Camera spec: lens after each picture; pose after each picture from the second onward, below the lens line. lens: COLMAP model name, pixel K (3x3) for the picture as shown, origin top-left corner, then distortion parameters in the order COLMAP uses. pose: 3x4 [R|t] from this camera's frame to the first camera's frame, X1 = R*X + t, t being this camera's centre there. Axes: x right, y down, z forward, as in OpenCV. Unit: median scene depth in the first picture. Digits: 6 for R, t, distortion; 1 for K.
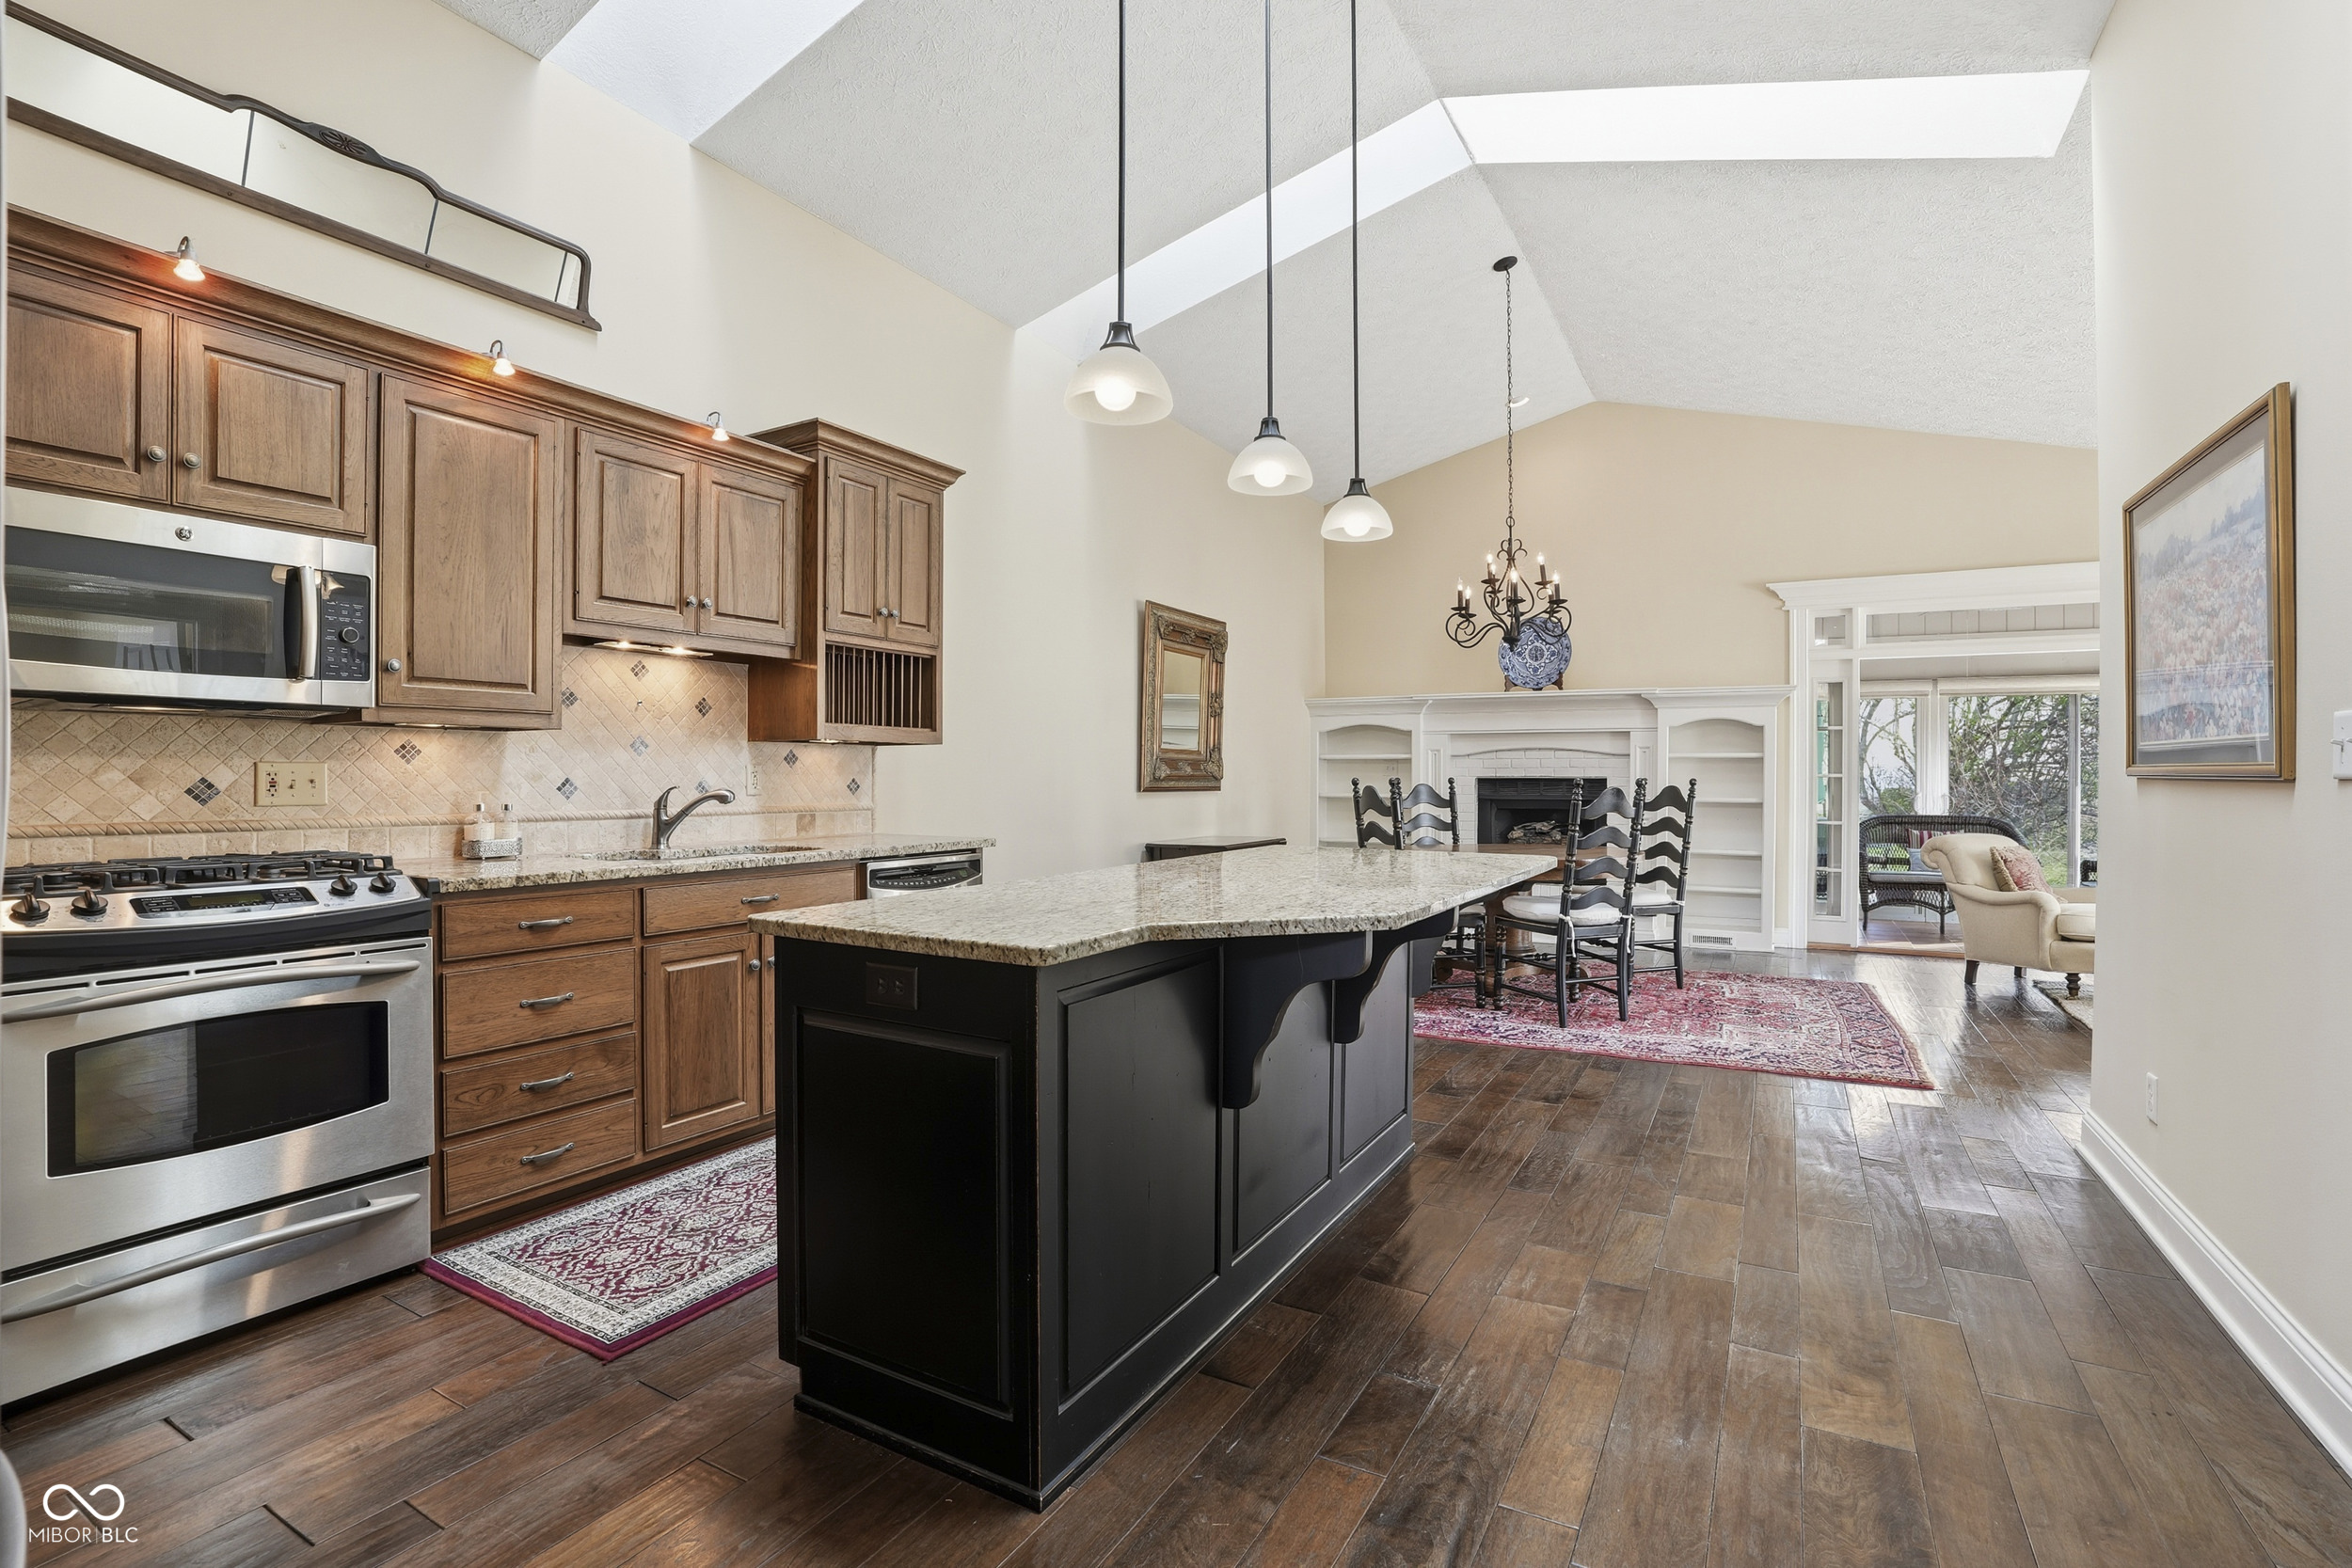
lens RADIAL K [[1090.5, 0, 1171.5], [0, 1090.5, 774.8], [0, 0, 1]] dist [-0.069340, 0.025445]
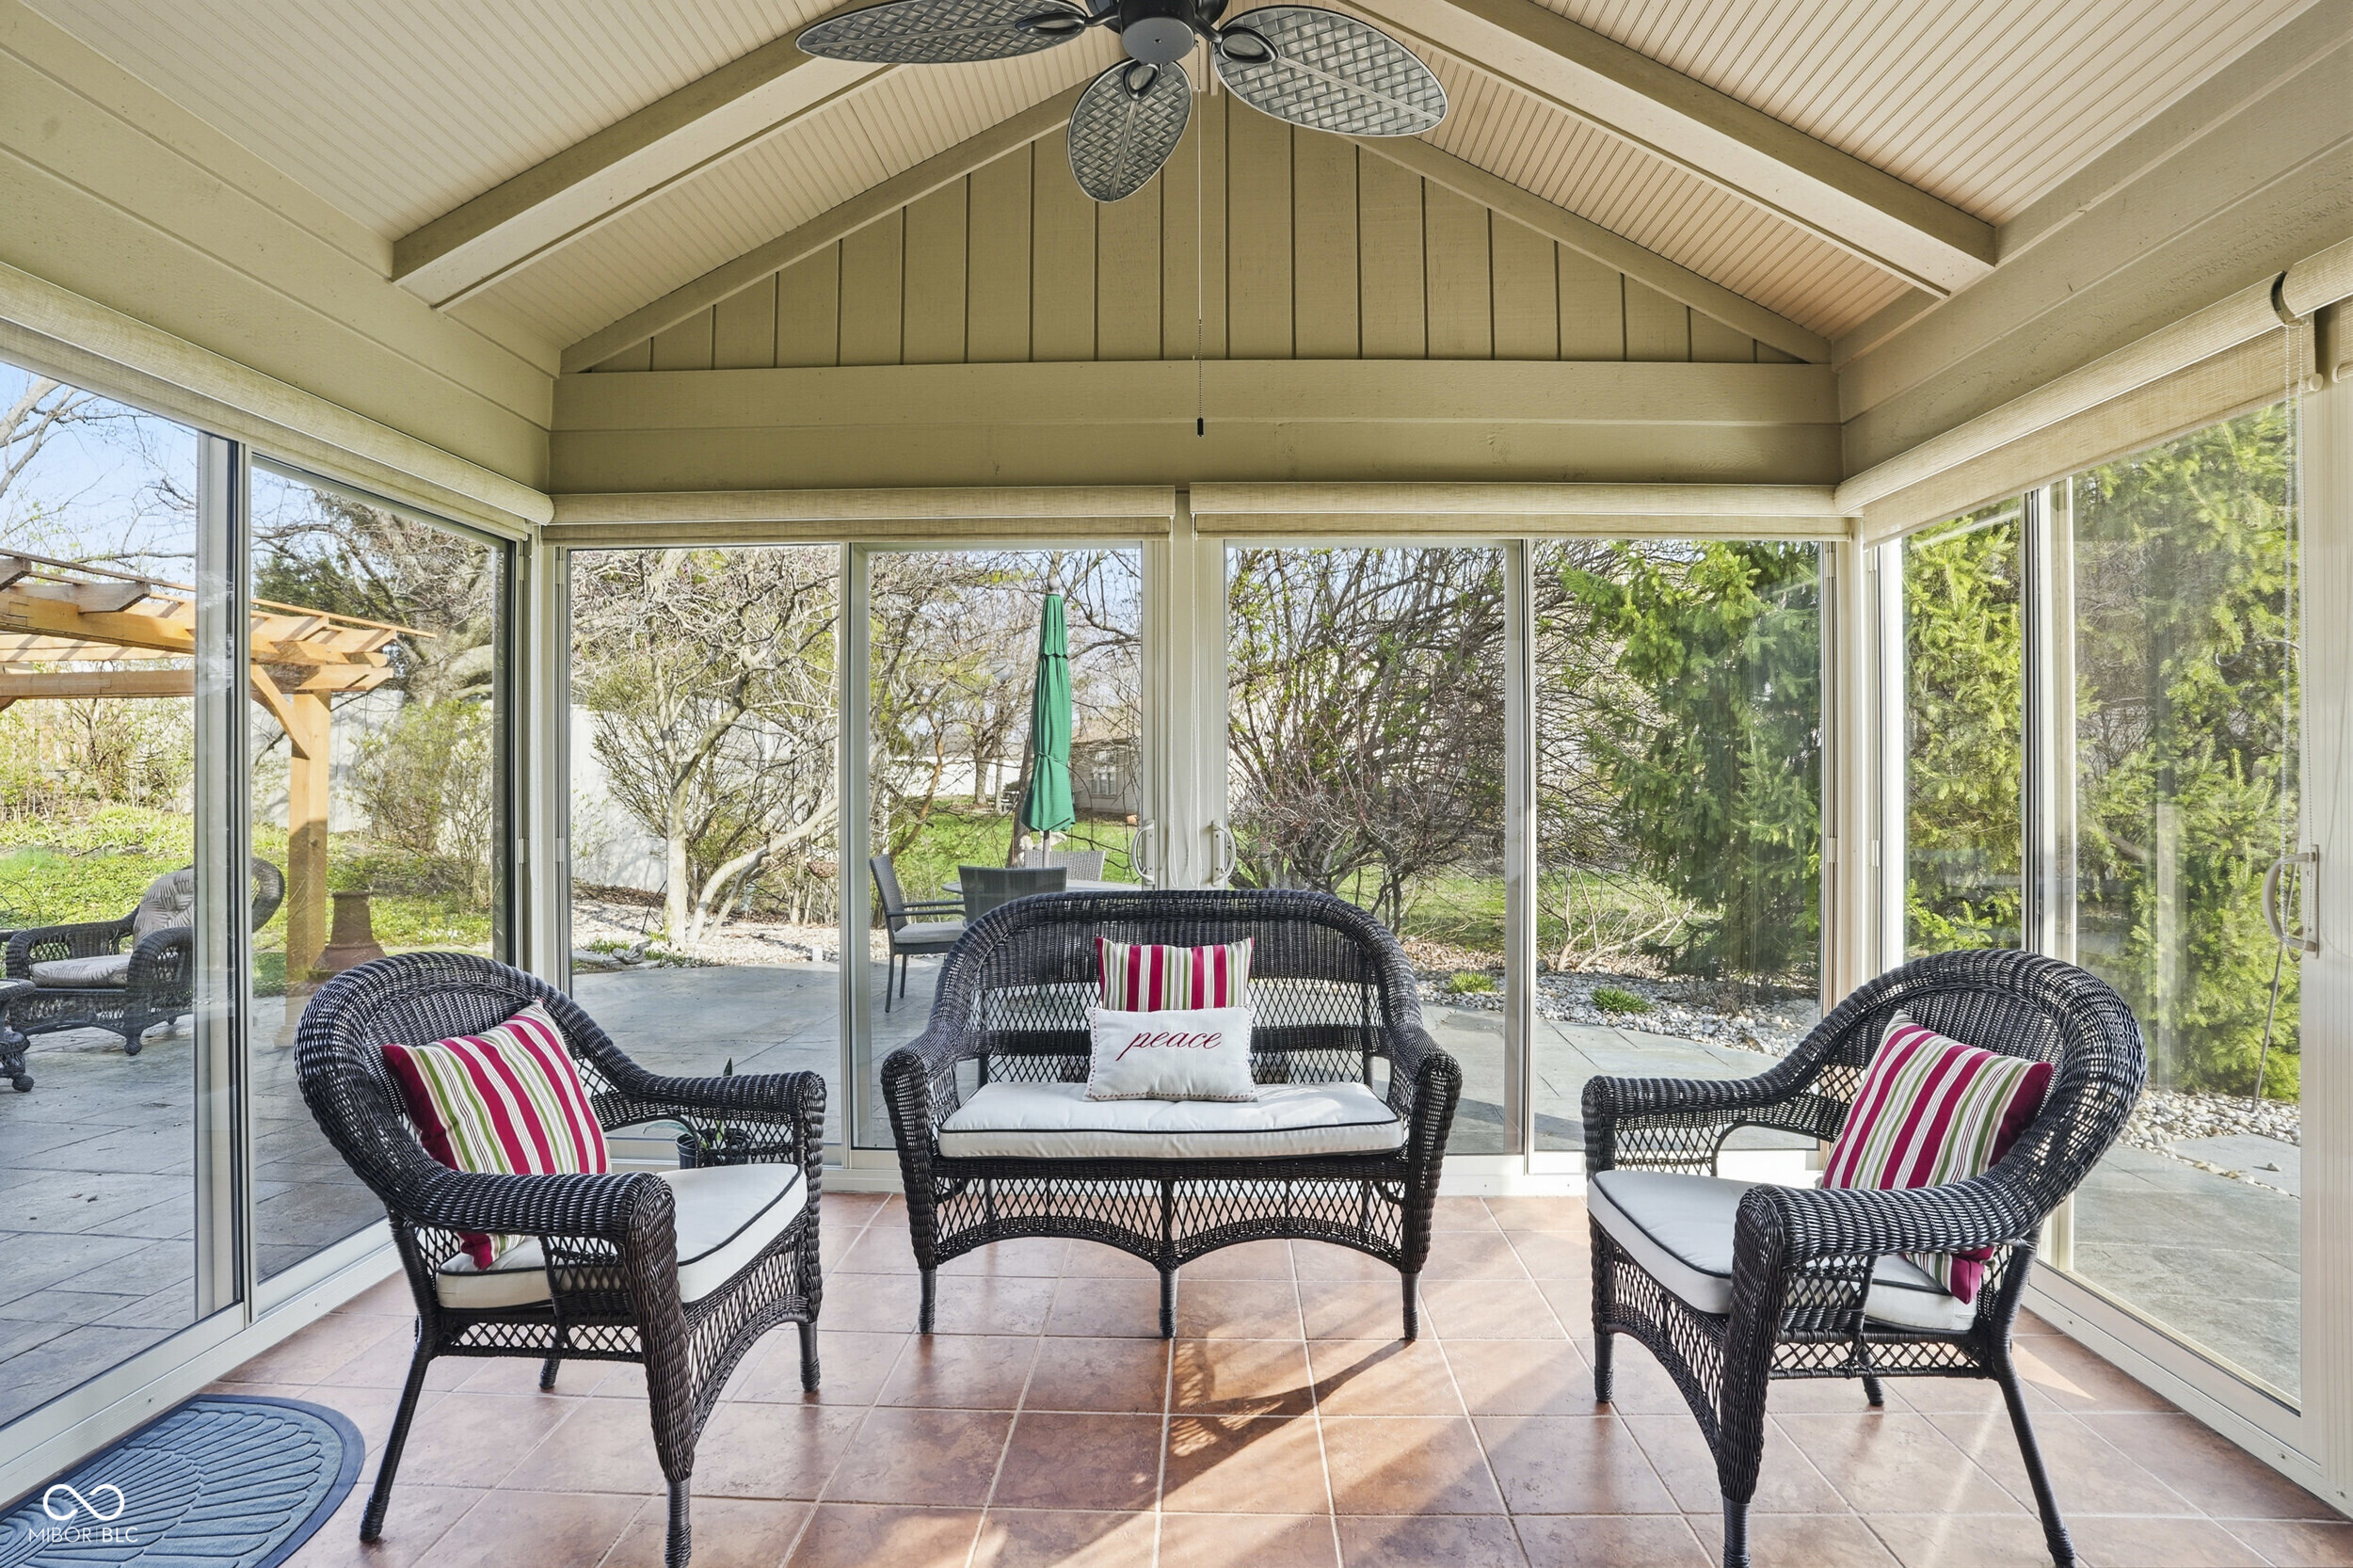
lens RADIAL K [[1082.4, 0, 1182.7], [0, 1082.4, 783.0], [0, 0, 1]] dist [-0.067603, 0.021300]
pose [[0.883909, -0.007502, 0.467599, 1.305305], [0.004687, 0.999963, 0.007183, 0.006804], [-0.467636, -0.004158, 0.883912, 1.627209]]
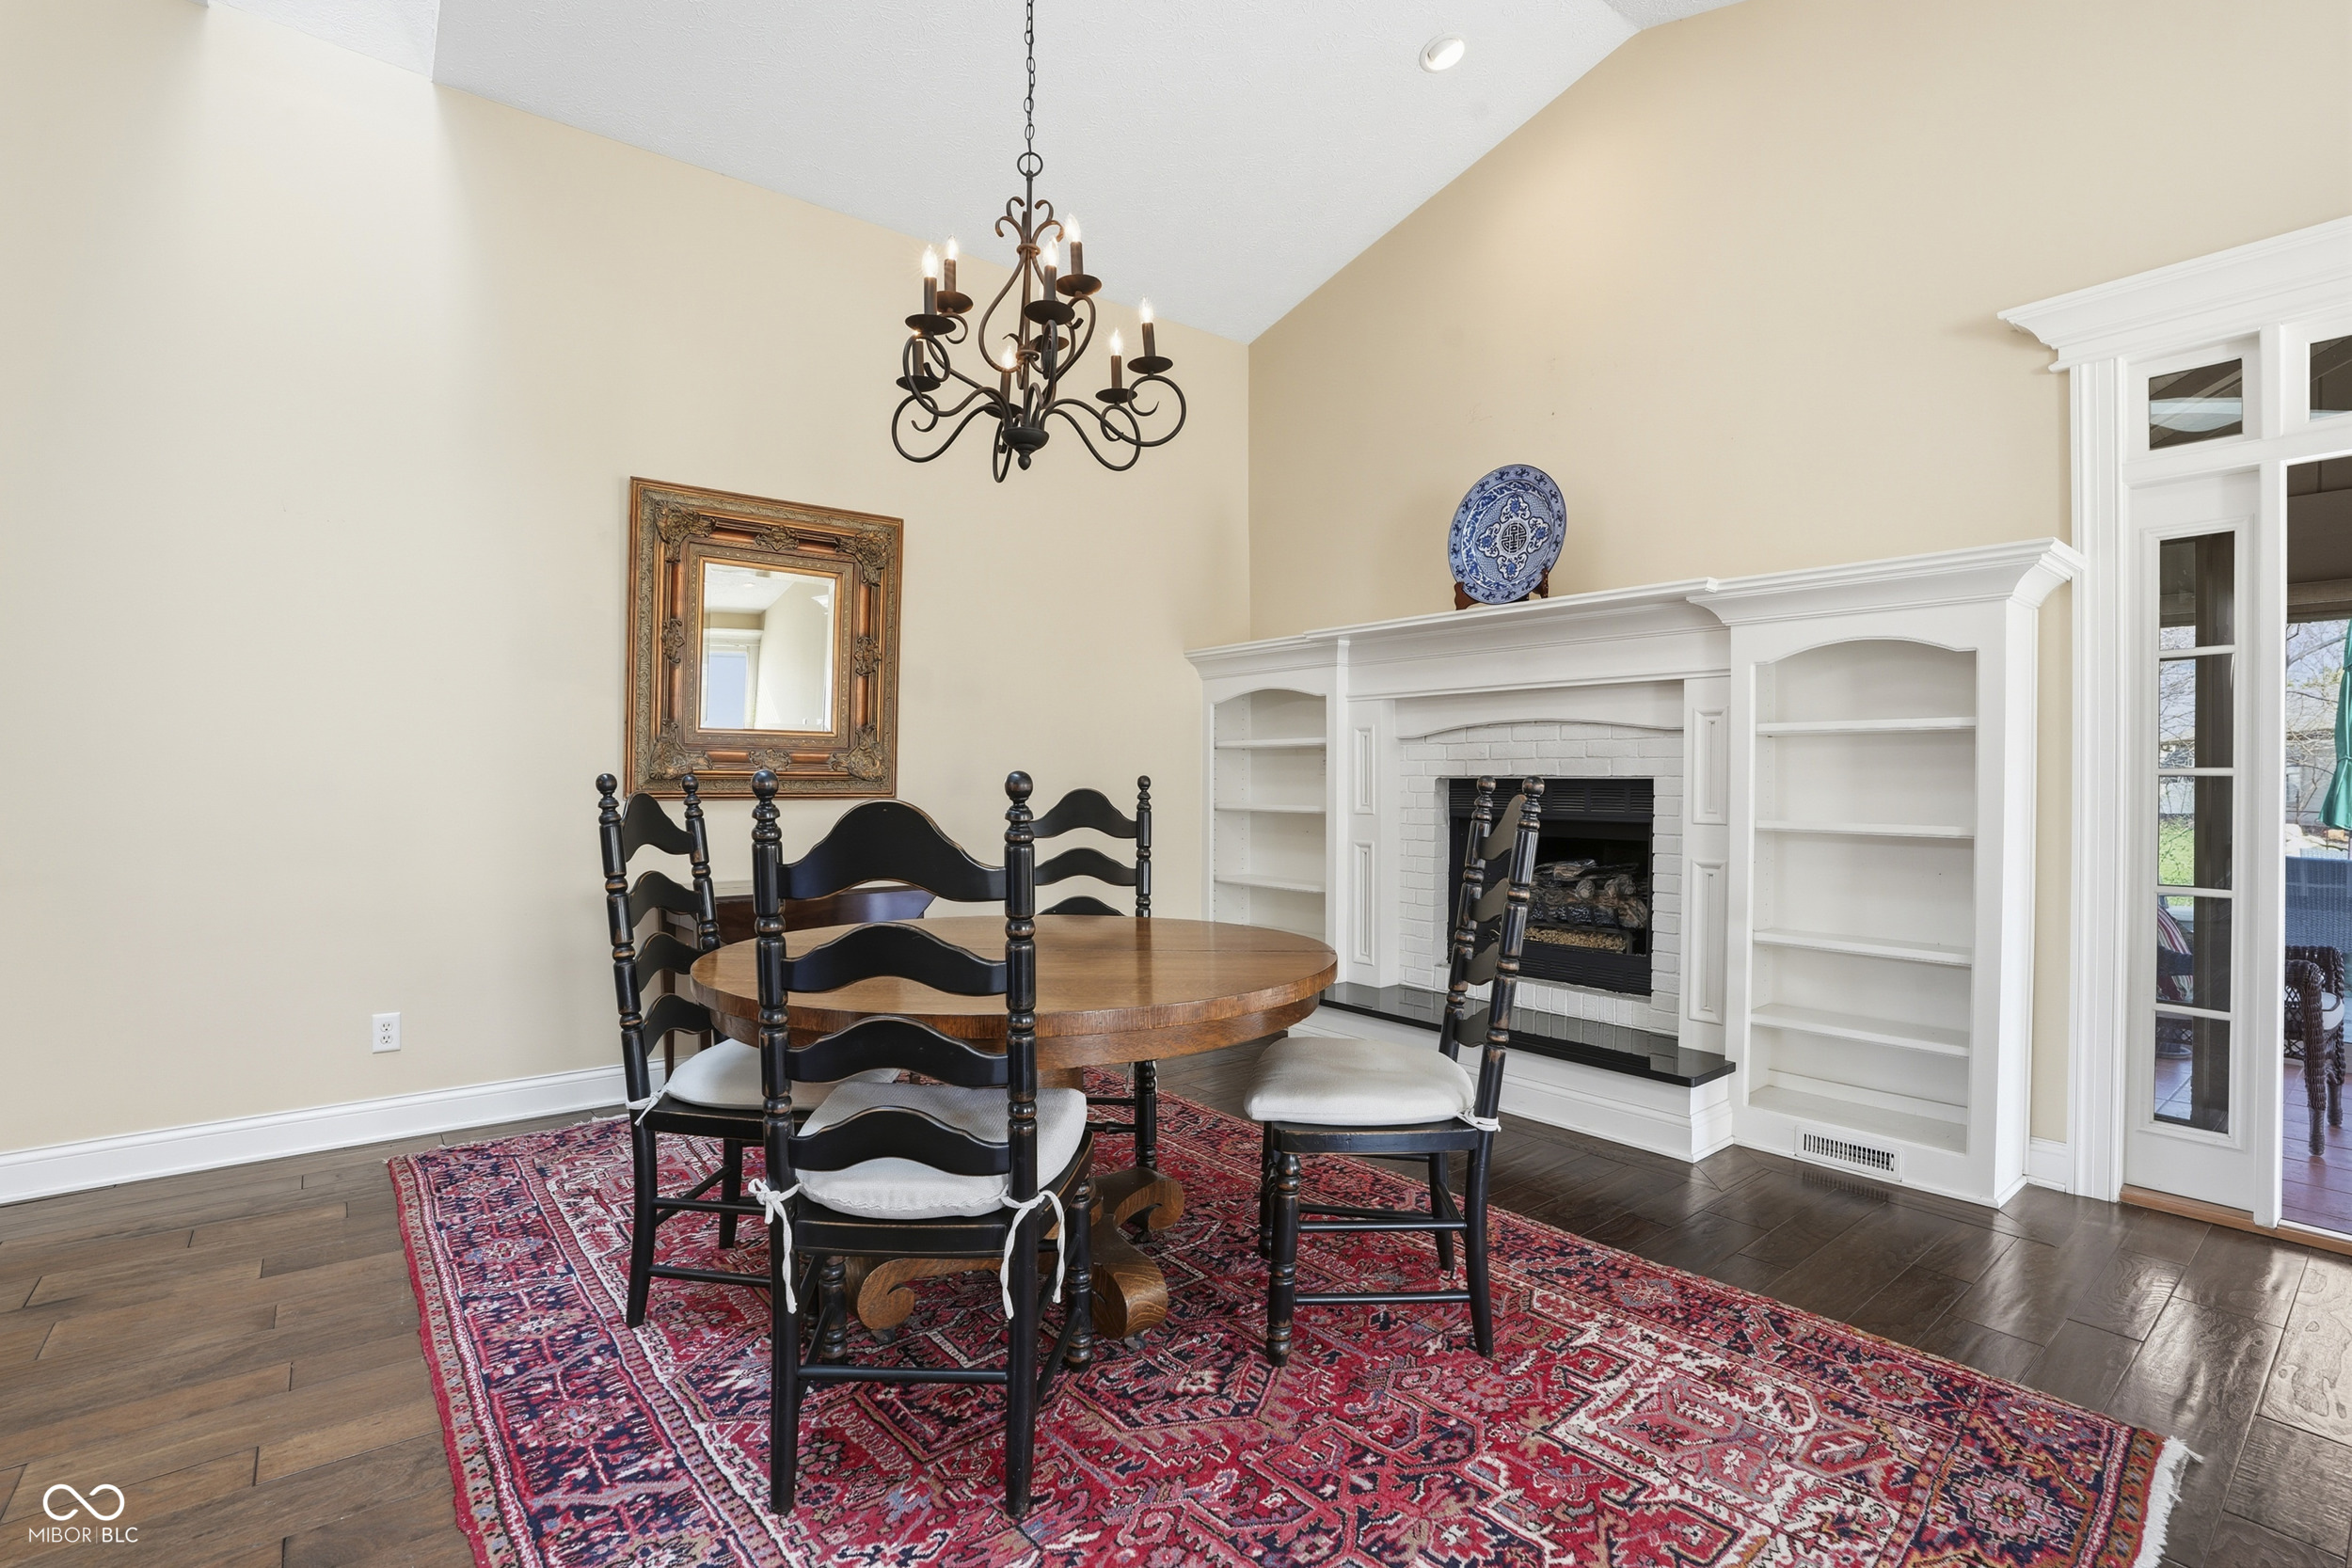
lens RADIAL K [[1082.8, 0, 1174.9], [0, 1082.8, 782.4], [0, 0, 1]] dist [-0.067879, 0.024450]
pose [[0.929568, 0.001843, -0.368647, 0.743484], [-0.000184, 0.999990, 0.004535, 0.005125], [0.368651, -0.004148, 0.929559, 0.917026]]
